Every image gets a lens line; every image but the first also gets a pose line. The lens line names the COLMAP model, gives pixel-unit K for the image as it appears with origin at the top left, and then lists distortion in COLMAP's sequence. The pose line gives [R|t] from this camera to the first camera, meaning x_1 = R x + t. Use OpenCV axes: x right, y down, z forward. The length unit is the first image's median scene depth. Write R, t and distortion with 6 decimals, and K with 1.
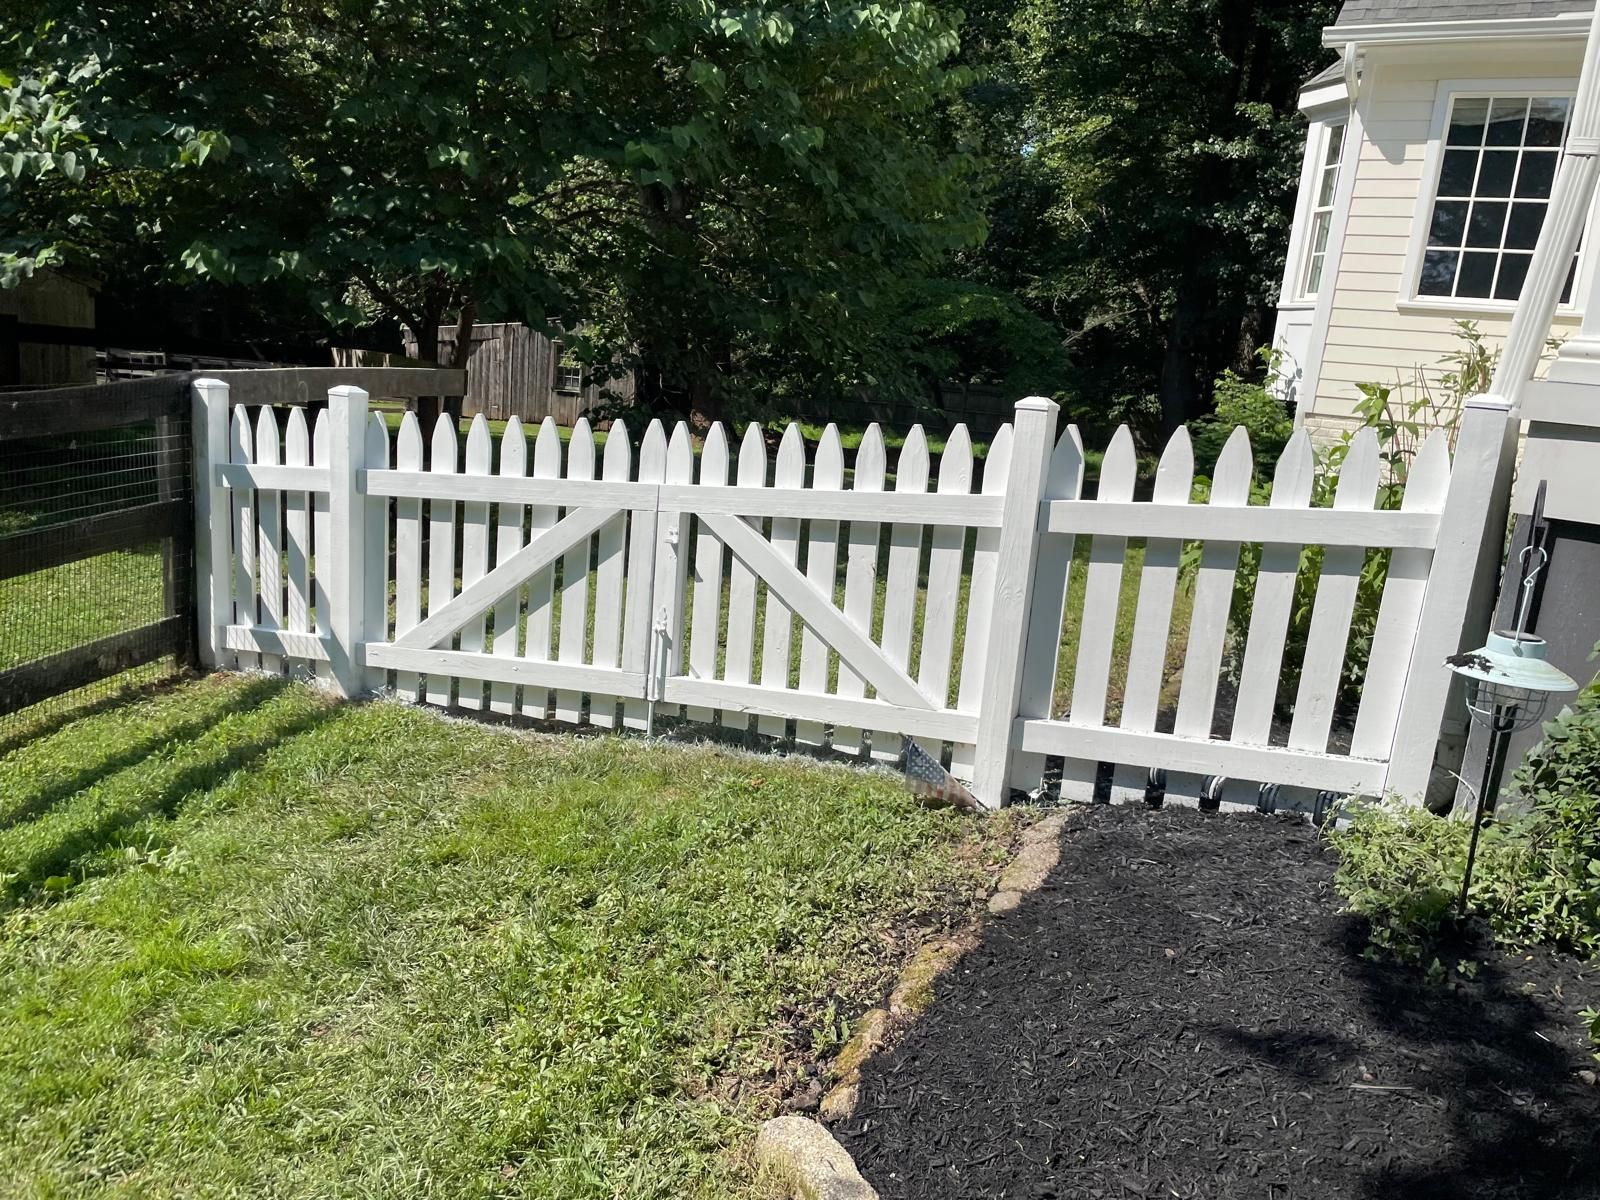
lens RADIAL K [[1158.7, 0, 800.0], [0, 1158.7, 600.0], [0, 0, 1]] dist [0.097286, -0.099278]
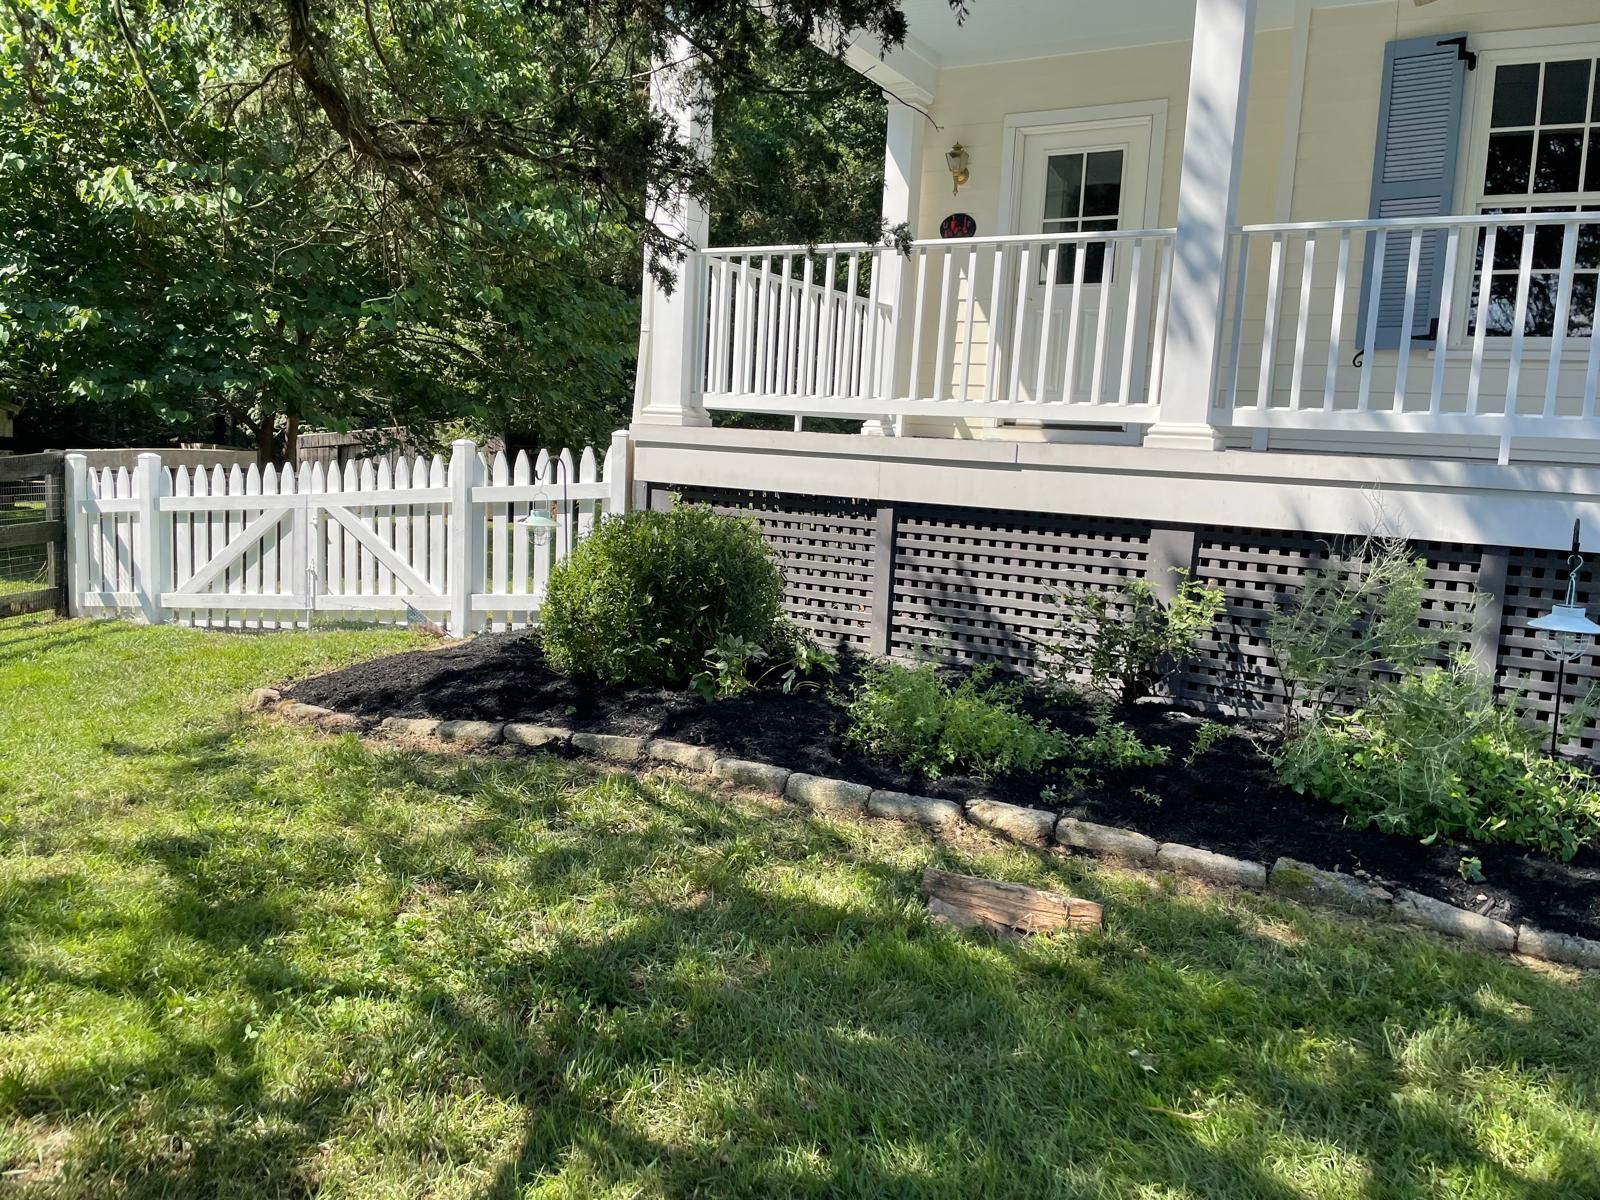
lens RADIAL K [[1202.9, 0, 799.4], [0, 1202.9, 587.7], [0, 0, 1]] dist [0.107951, -0.133678]
pose [[0.998483, -0.041170, 0.036559, 0.541159], [0.044418, 0.994677, -0.092982, 0.246500], [-0.032536, 0.094465, 0.994996, -0.907887]]
